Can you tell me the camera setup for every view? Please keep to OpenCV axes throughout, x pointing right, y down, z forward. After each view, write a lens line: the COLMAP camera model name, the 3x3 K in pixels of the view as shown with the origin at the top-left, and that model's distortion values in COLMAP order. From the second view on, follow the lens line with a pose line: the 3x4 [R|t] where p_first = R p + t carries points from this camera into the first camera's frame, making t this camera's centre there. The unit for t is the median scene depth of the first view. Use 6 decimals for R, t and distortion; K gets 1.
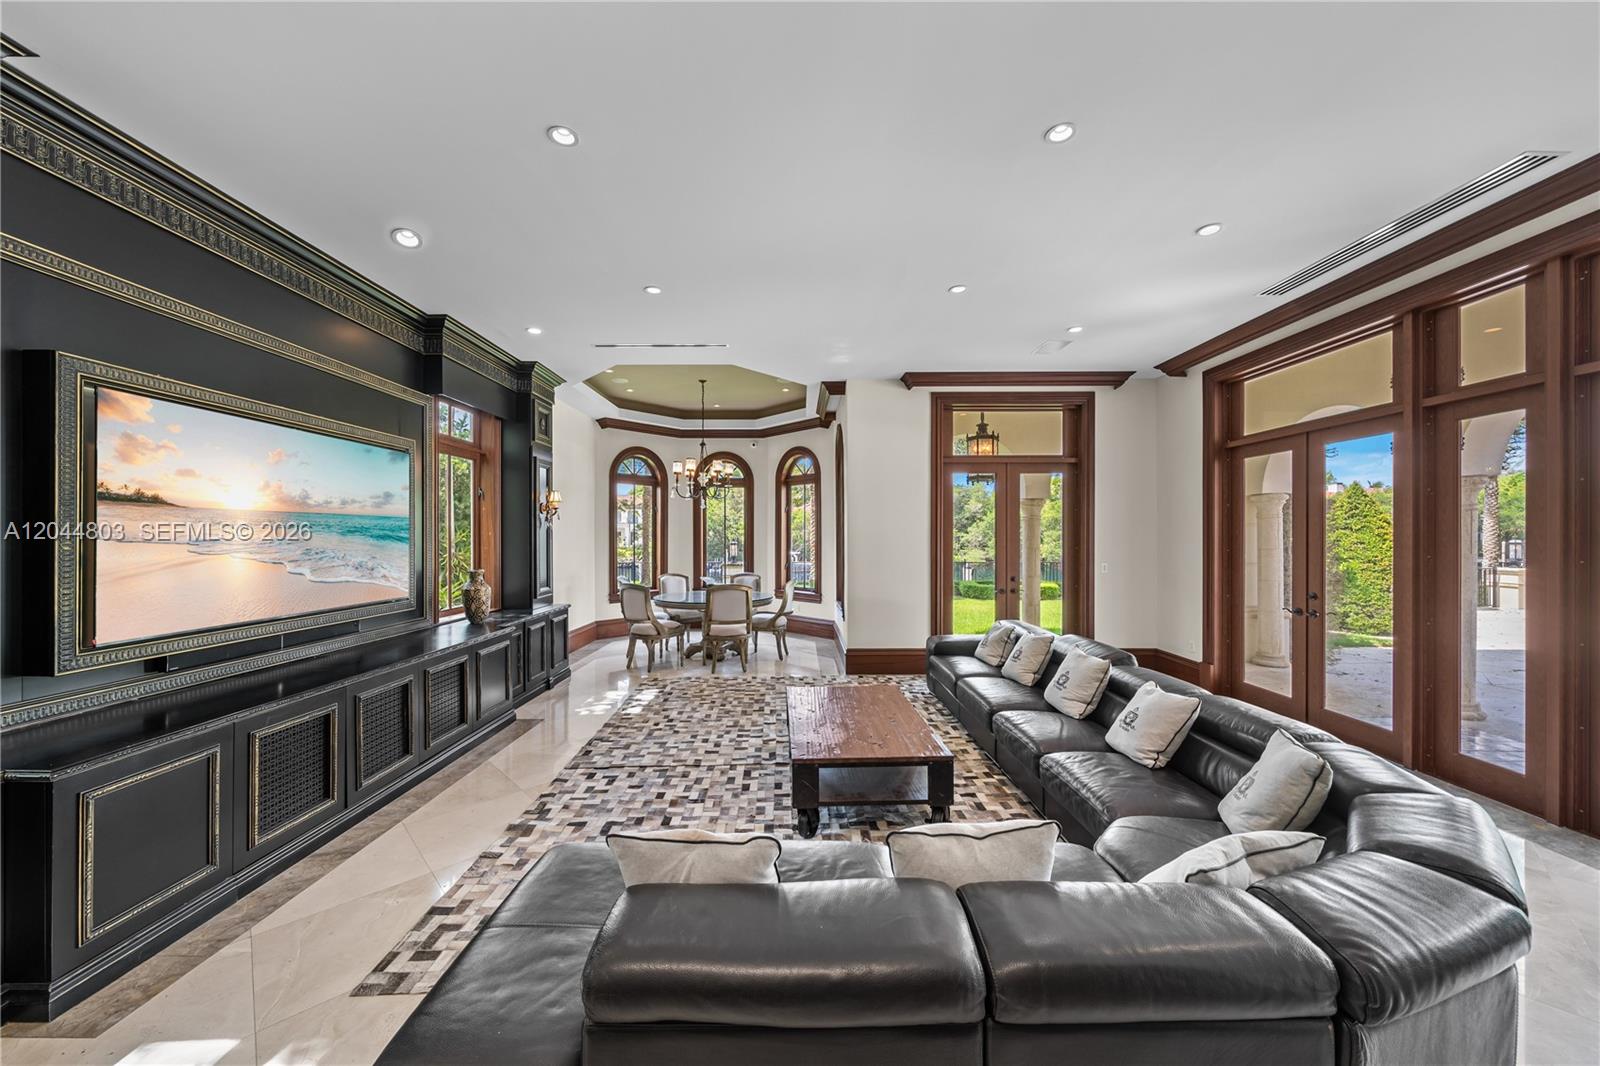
lens RADIAL K [[576.5, 0, 795.3], [0, 576.5, 542.2], [0, 0, 1]] dist [-0.000110, -0.000113]
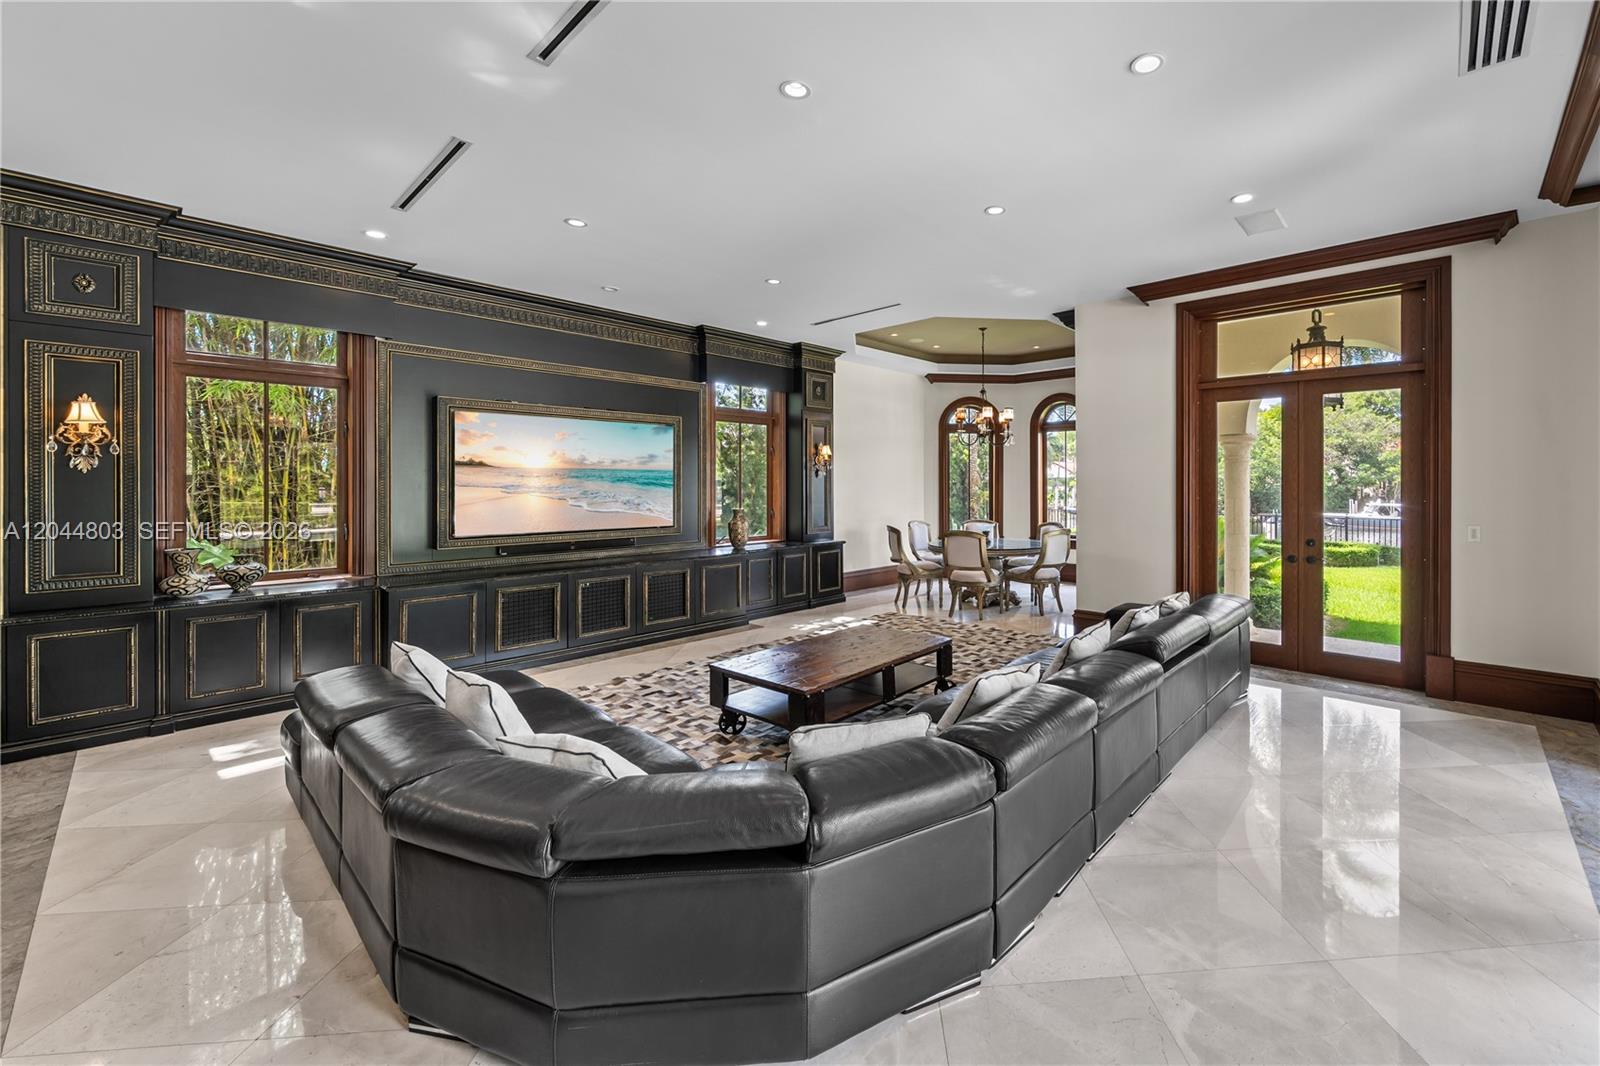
lens RADIAL K [[553.4, 0, 800.0], [0, 553.4, 482.4], [0, 0, 1]] dist [-0.000688, -0.000127]
pose [[0.784716, -0.001523, -0.619854, 0.397846], [-0.005847, 0.999934, -0.009860, -0.000456], [0.619828, 0.011362, 0.784655, 0.093601]]
